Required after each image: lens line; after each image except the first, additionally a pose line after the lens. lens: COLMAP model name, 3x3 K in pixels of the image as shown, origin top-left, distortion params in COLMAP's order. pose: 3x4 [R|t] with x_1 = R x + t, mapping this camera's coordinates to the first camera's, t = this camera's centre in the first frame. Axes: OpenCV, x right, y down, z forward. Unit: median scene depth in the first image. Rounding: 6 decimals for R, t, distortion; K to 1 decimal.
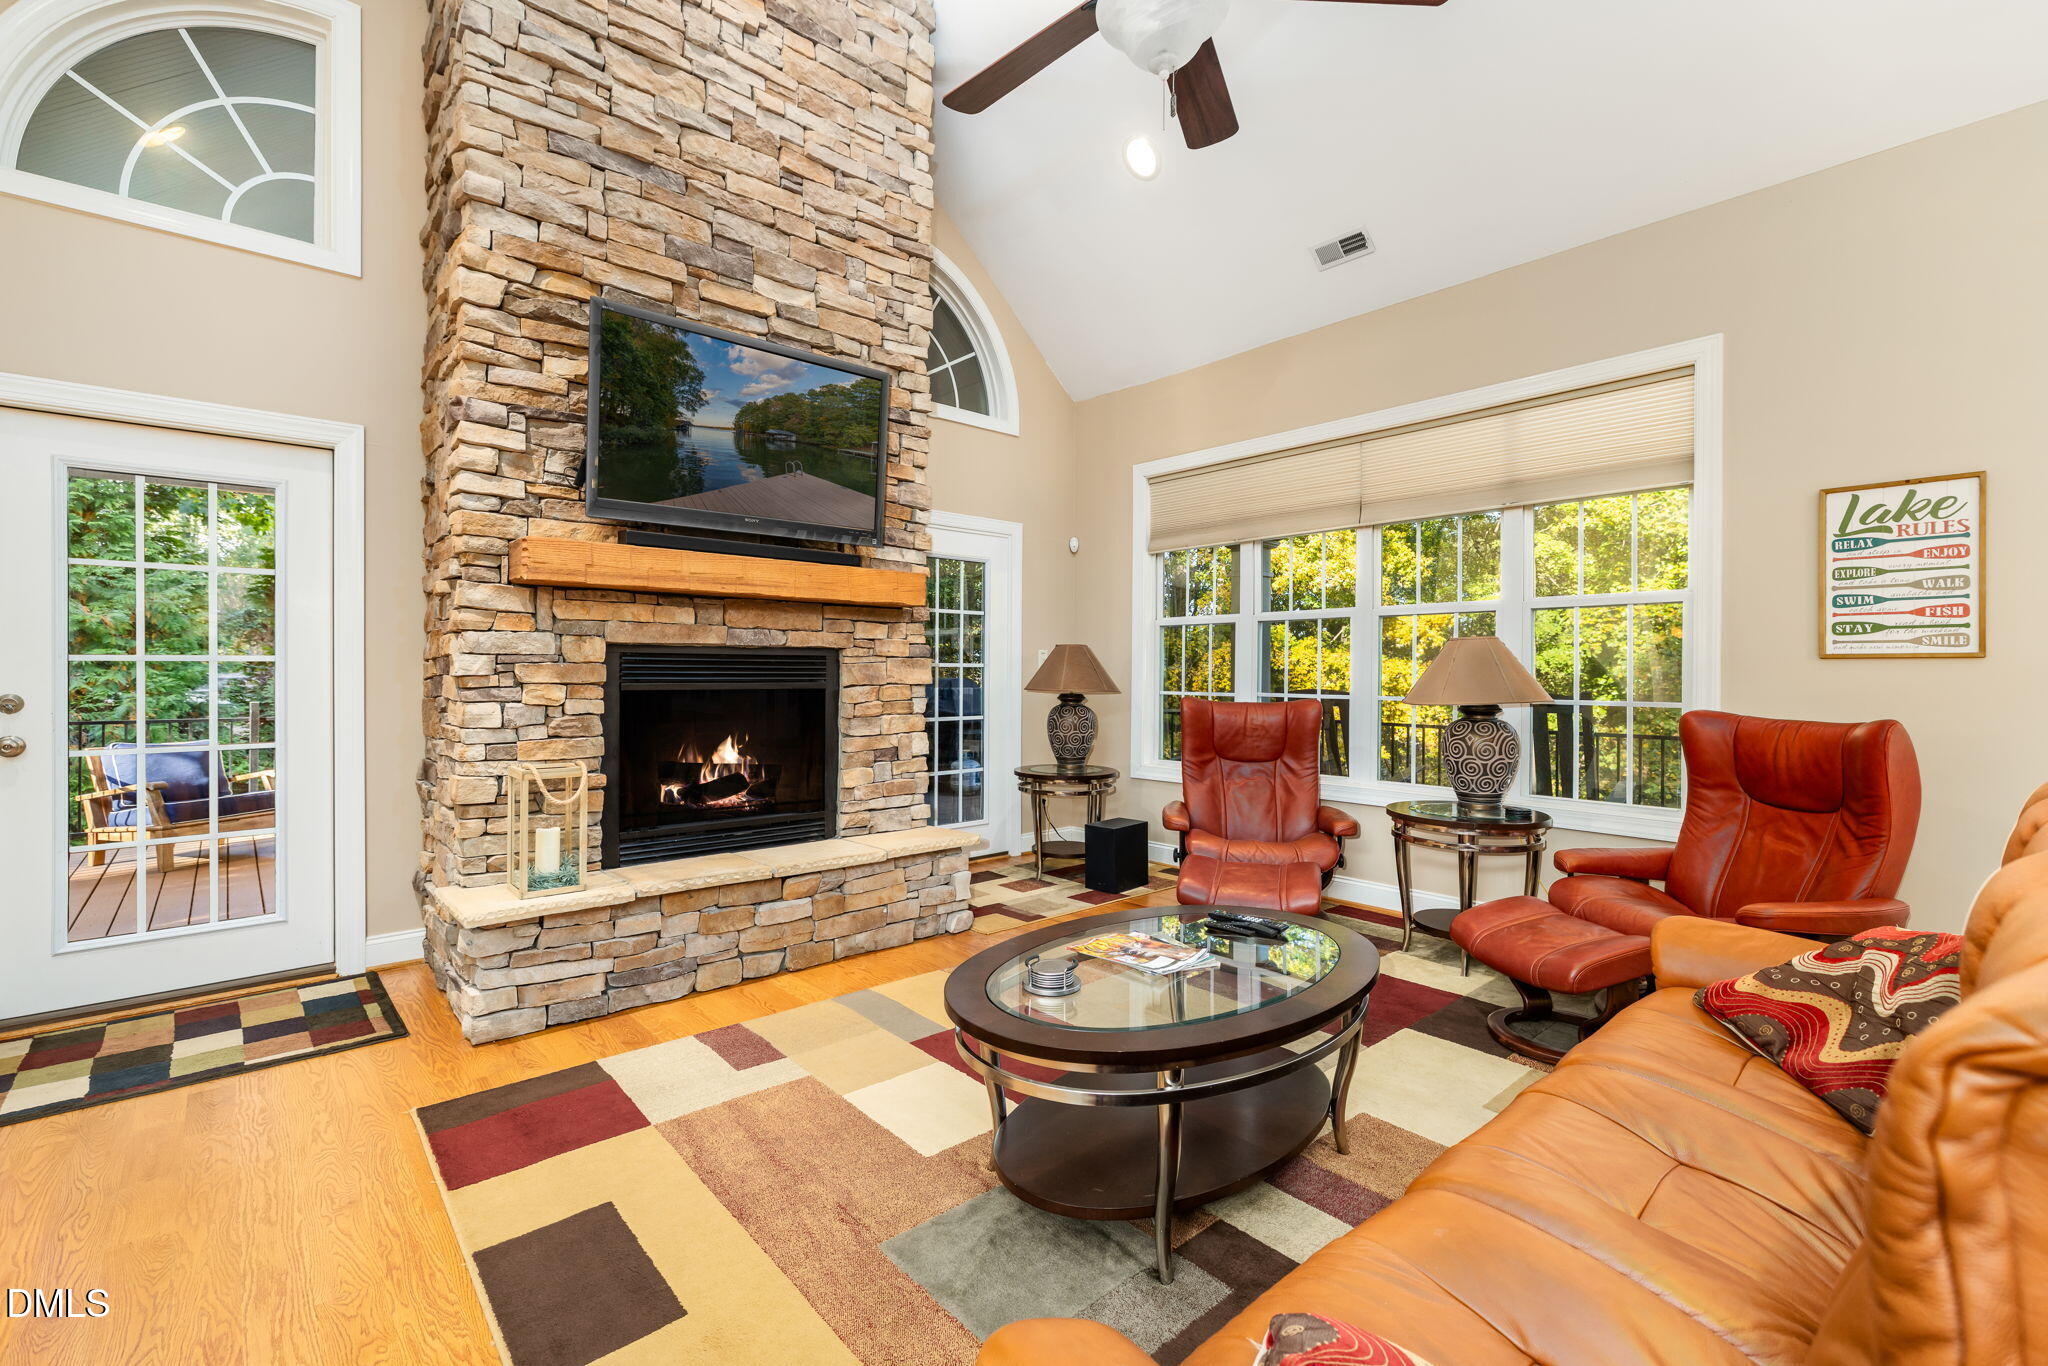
lens RADIAL K [[889.0, 0, 1014.3], [0, 889.0, 671.5], [0, 0, 1]] dist [-0.001408, 0.001521]
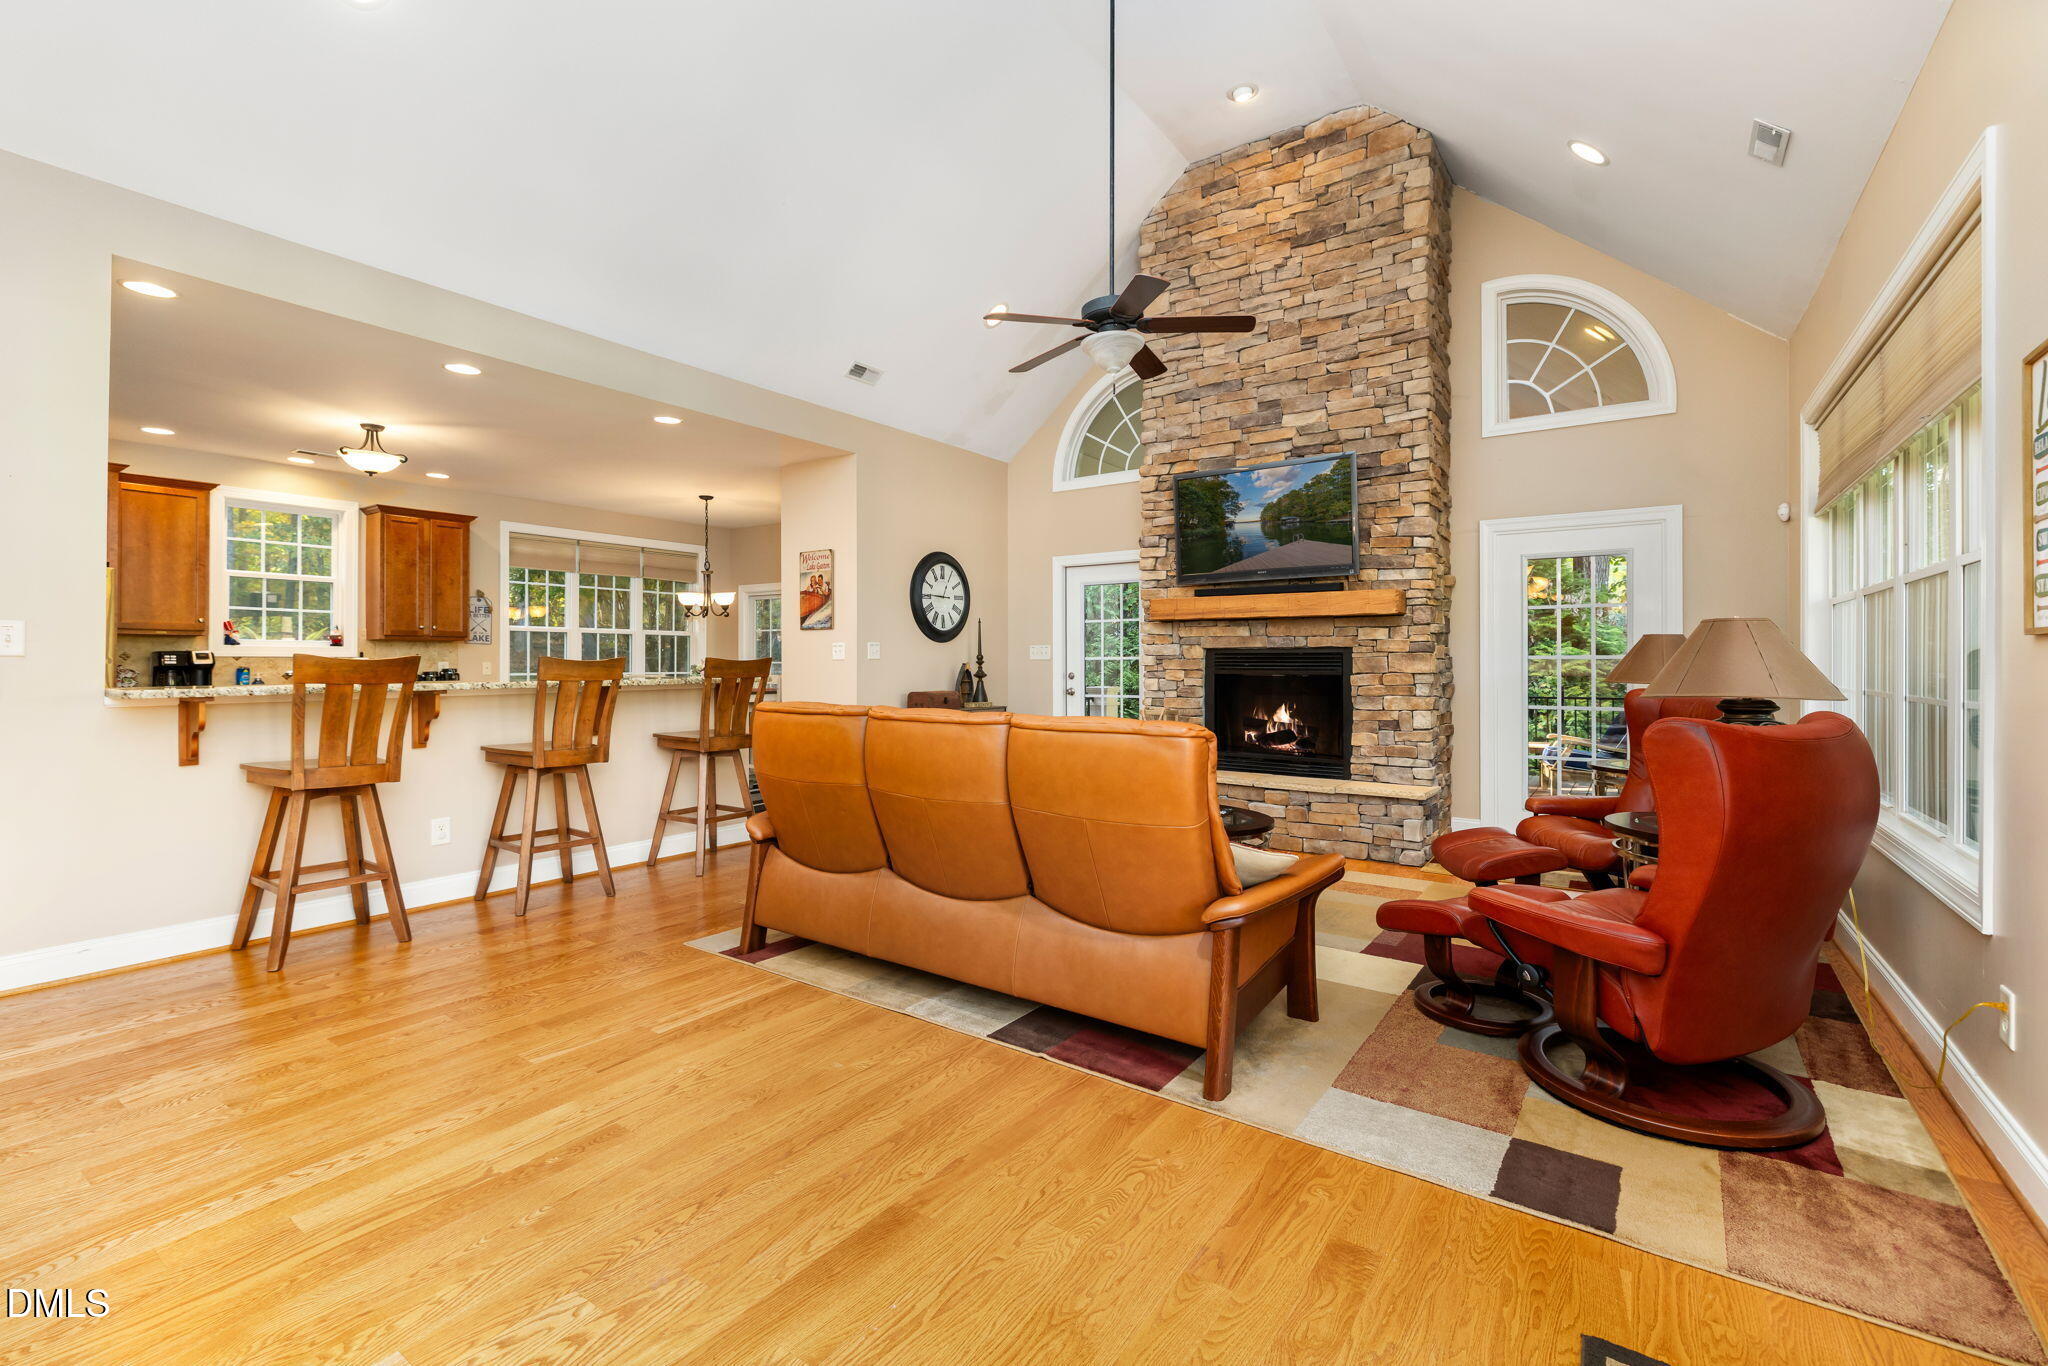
lens RADIAL K [[898.0, 0, 1009.7], [0, 898.0, 659.0], [0, 0, 1]] dist [0.000729, 0.000368]
pose [[0.226034, -0.009971, -0.974068, 1.294314], [-0.001163, 0.999944, -0.010505, 0.010733], [0.974119, 0.003507, 0.226010, 0.171604]]
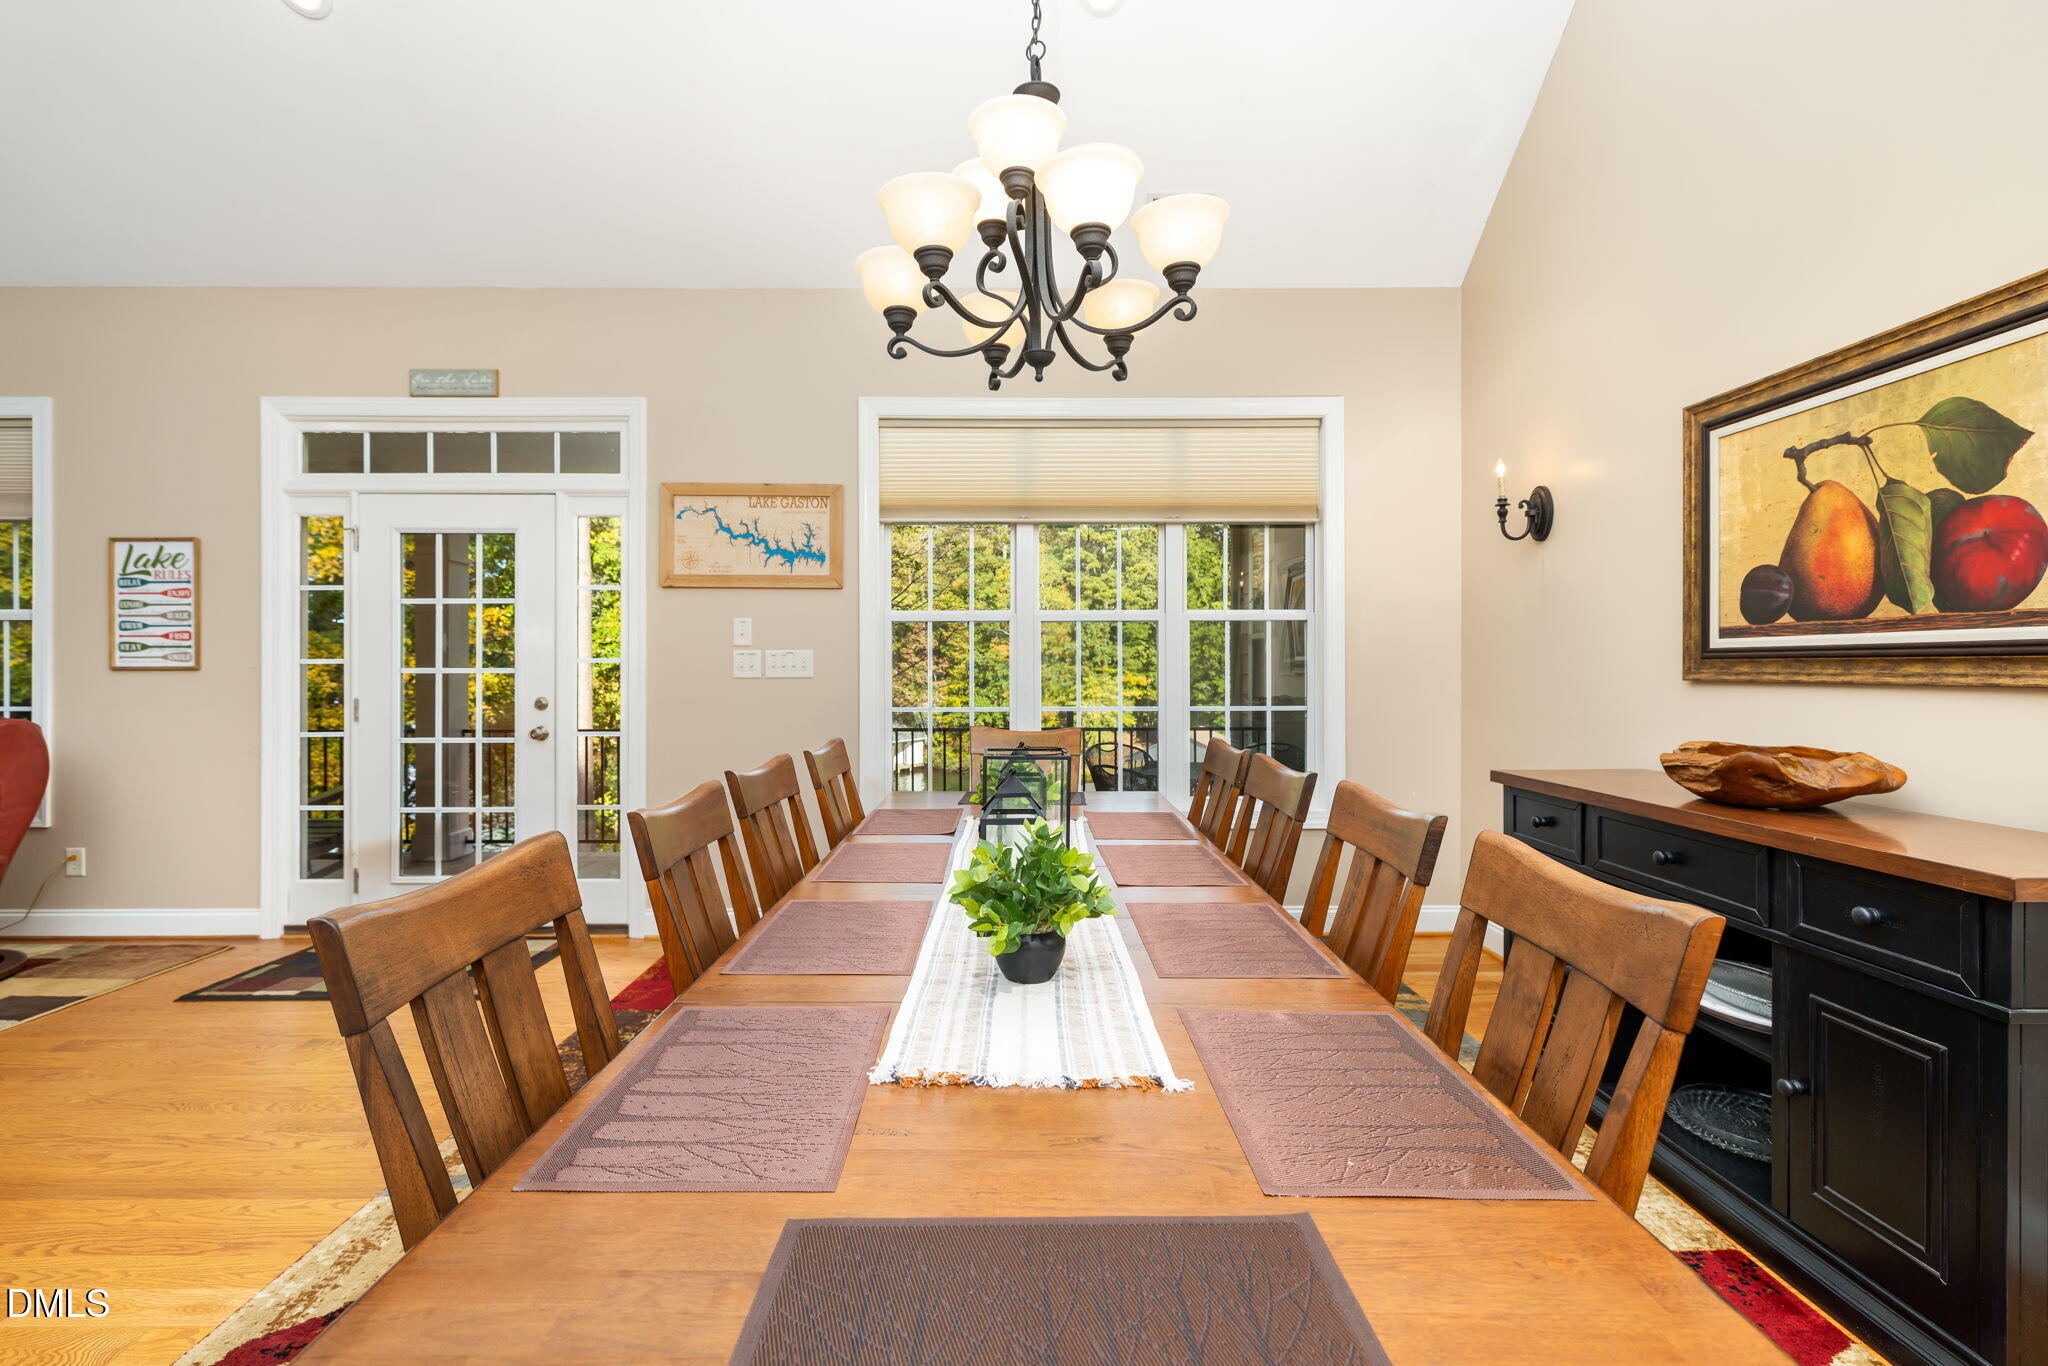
lens RADIAL K [[889.0, 0, 1014.3], [0, 889.0, 671.5], [0, 0, 1]] dist [-0.001408, 0.001521]
pose [[0.658528, -0.008831, 0.752505, 0.763616], [0.004819, 0.999960, 0.007518, -0.015072], [-0.752541, -0.001324, 0.658544, -0.782104]]
